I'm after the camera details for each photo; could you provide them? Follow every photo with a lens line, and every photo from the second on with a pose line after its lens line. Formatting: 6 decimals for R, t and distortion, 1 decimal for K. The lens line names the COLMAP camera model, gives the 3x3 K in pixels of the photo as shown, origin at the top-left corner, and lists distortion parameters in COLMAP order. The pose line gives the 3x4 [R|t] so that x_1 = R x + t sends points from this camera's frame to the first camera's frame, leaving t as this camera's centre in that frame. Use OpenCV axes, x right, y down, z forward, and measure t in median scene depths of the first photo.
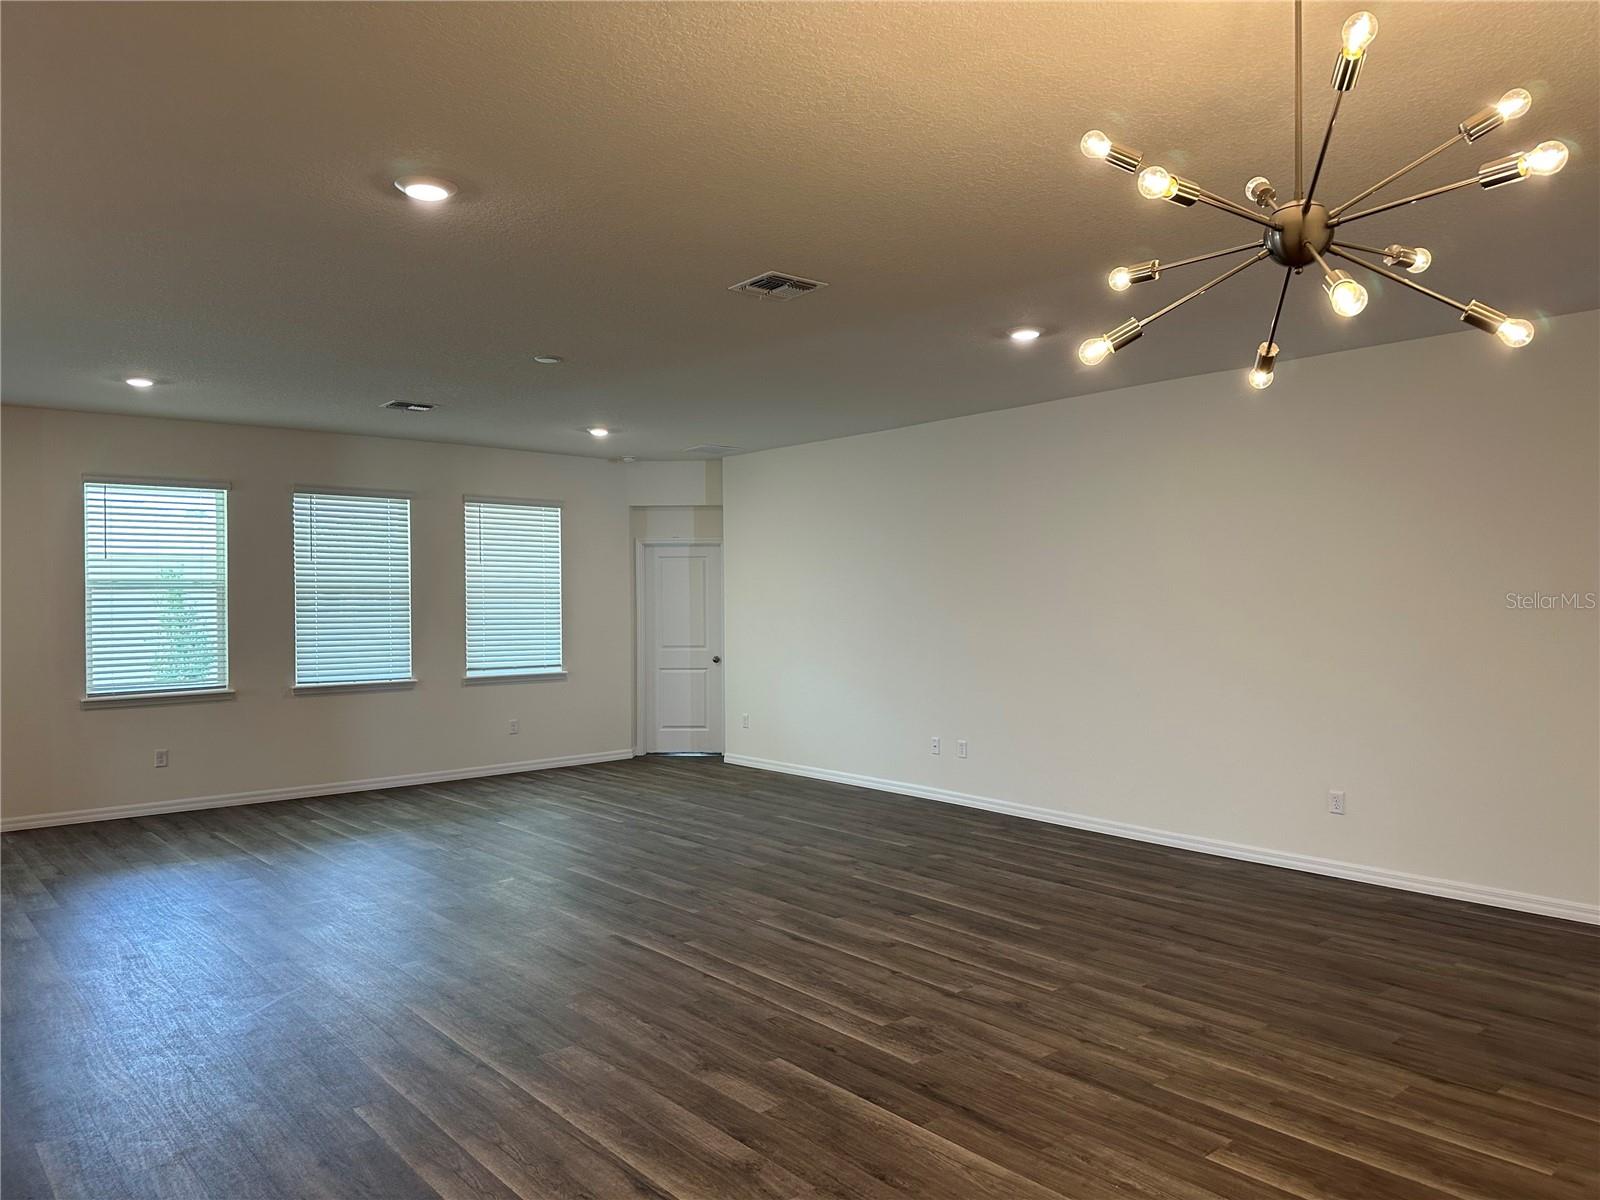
lens RADIAL K [[1117.7, 0, 800.0], [0, 1117.7, 600.0], [0, 0, 1]] dist [0.102736, -0.129892]
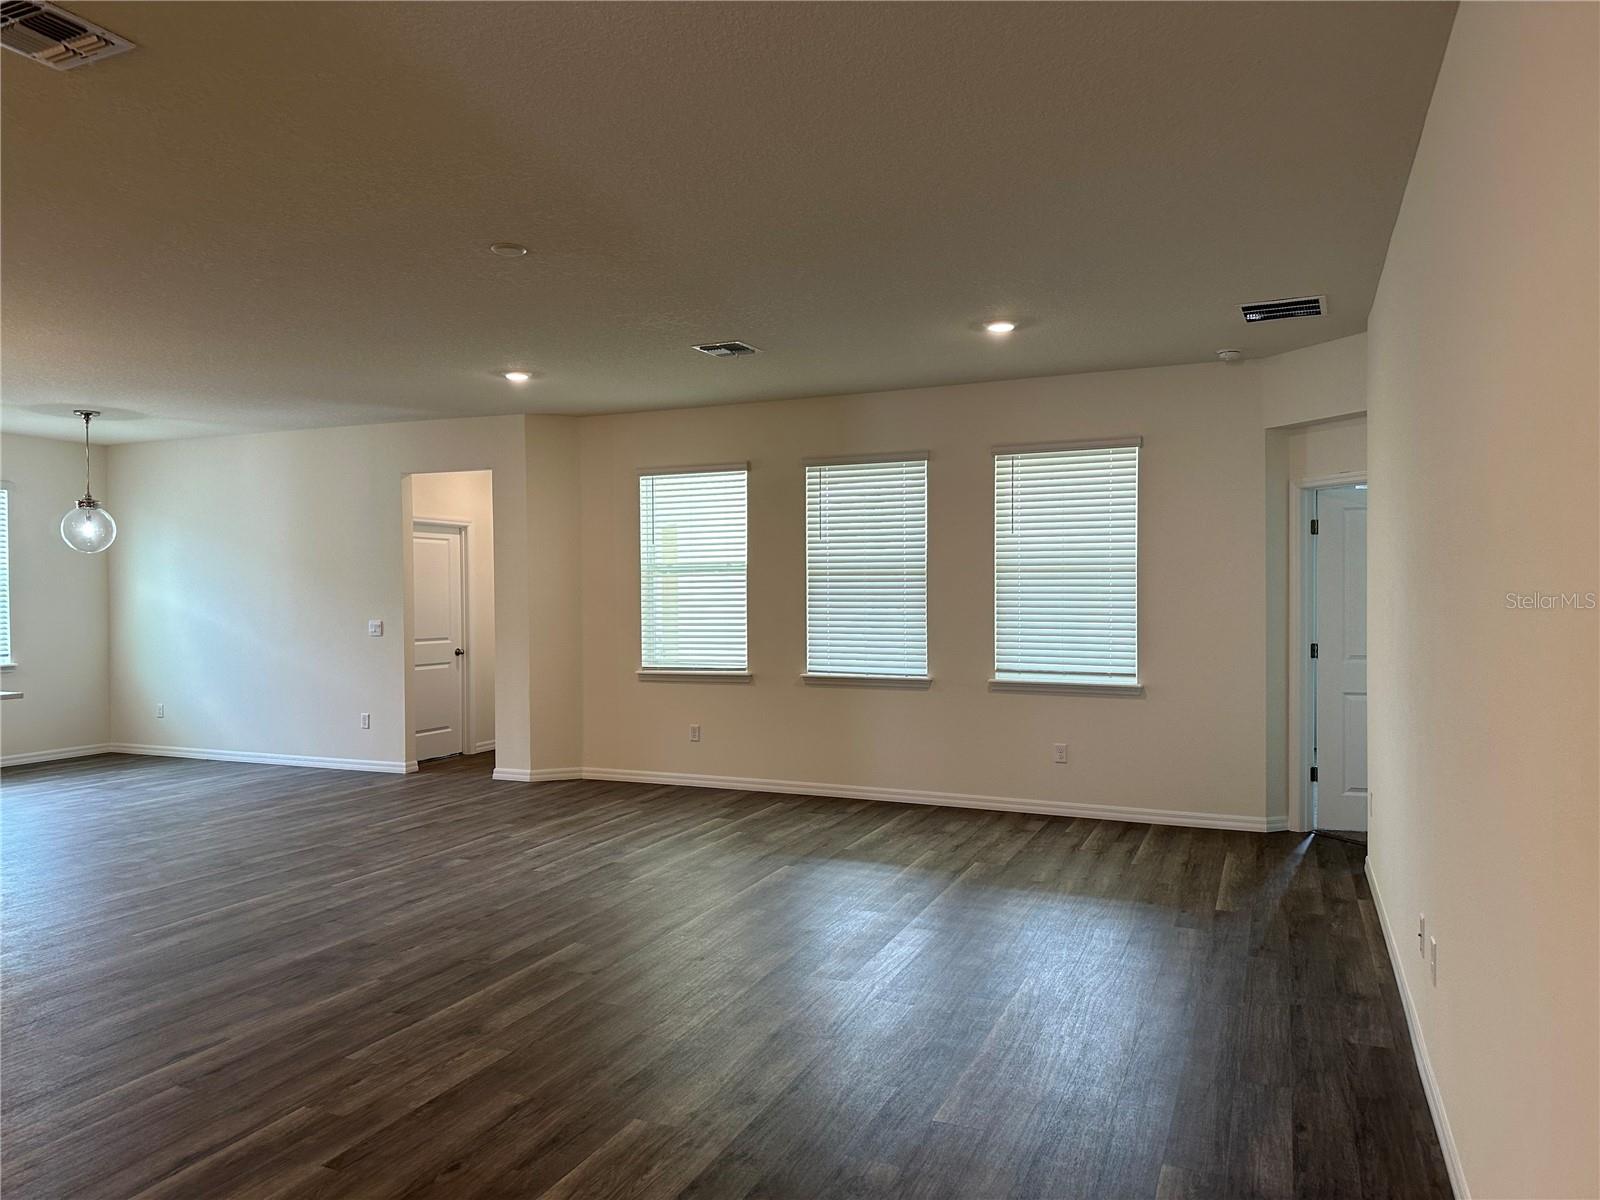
lens RADIAL K [[1117.7, 0, 800.0], [0, 1117.7, 600.0], [0, 0, 1]] dist [0.102736, -0.129892]
pose [[0.422786, 0.010595, -0.906168, 0.718175], [0.002110, 0.999917, 0.012676, 0.005944], [0.906227, -0.007272, 0.422729, 1.129642]]
